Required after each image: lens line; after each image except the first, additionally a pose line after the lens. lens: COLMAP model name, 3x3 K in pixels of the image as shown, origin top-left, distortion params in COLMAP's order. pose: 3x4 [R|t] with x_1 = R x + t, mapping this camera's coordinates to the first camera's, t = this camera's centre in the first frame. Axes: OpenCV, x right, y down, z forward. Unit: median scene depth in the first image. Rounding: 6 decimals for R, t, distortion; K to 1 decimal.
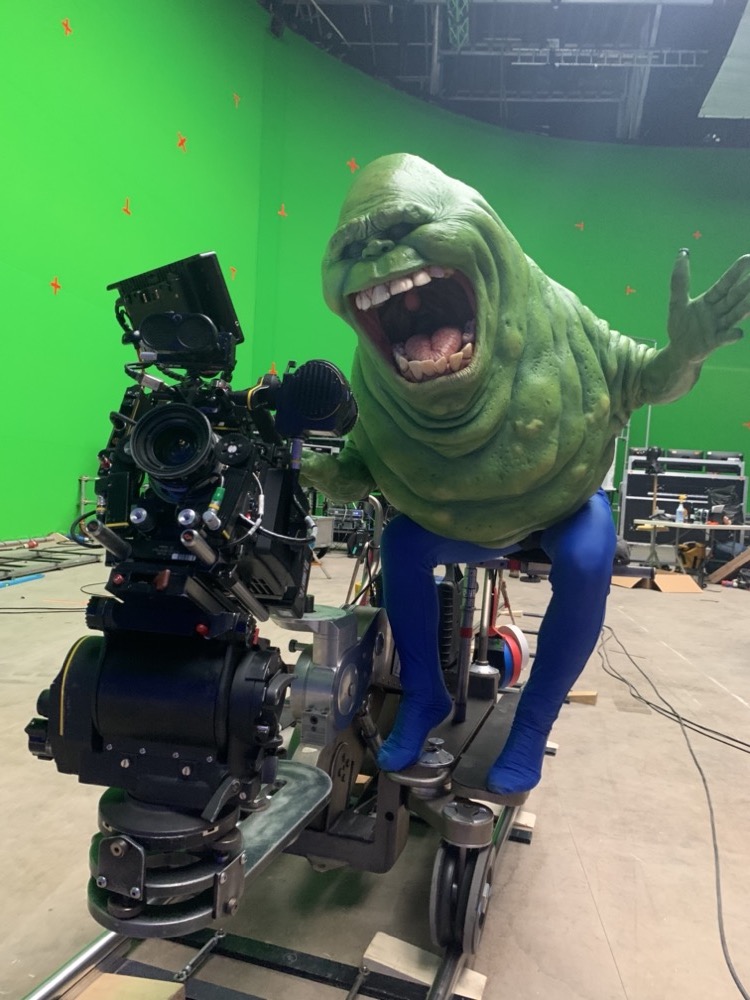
lens RADIAL K [[763.6, 0, 376.4], [0, 763.6, 506.0], [0, 0, 1]] dist [0.006498, -0.011313]
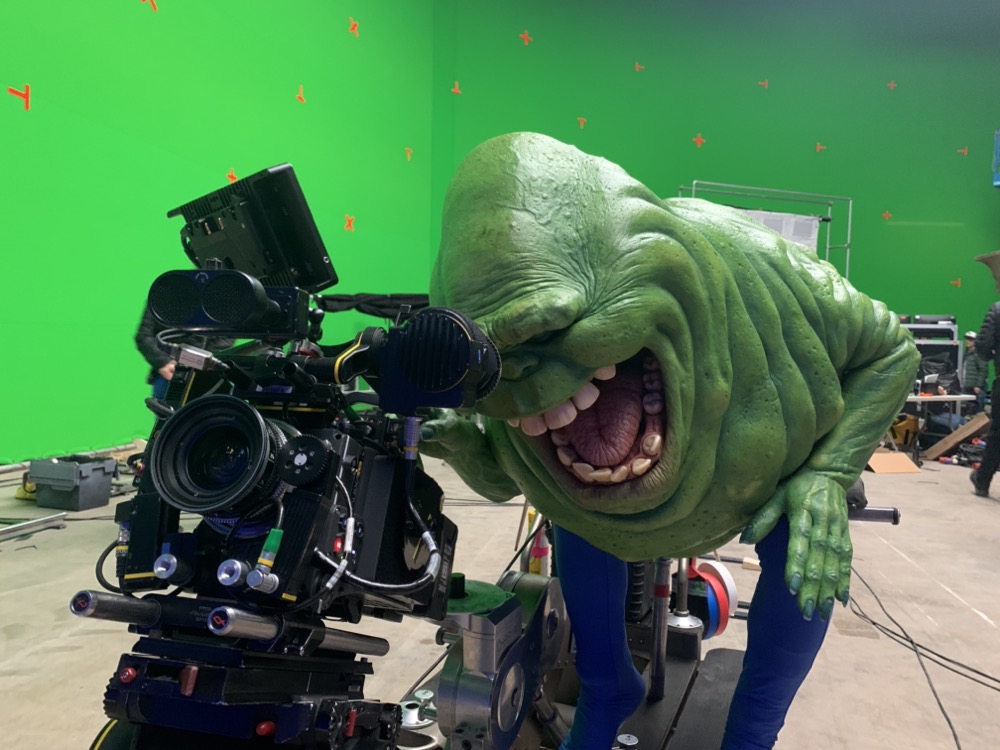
lens RADIAL K [[763.6, 0, 497.2], [0, 763.6, 368.6], [0, 0, 1]] dist [0.006498, -0.011313]
pose [[0.995665, -0.033939, -0.086594, 0.015836], [0.032929, 0.999372, -0.013066, -0.049643], [0.086983, 0.010158, 0.996158, 0.121086]]
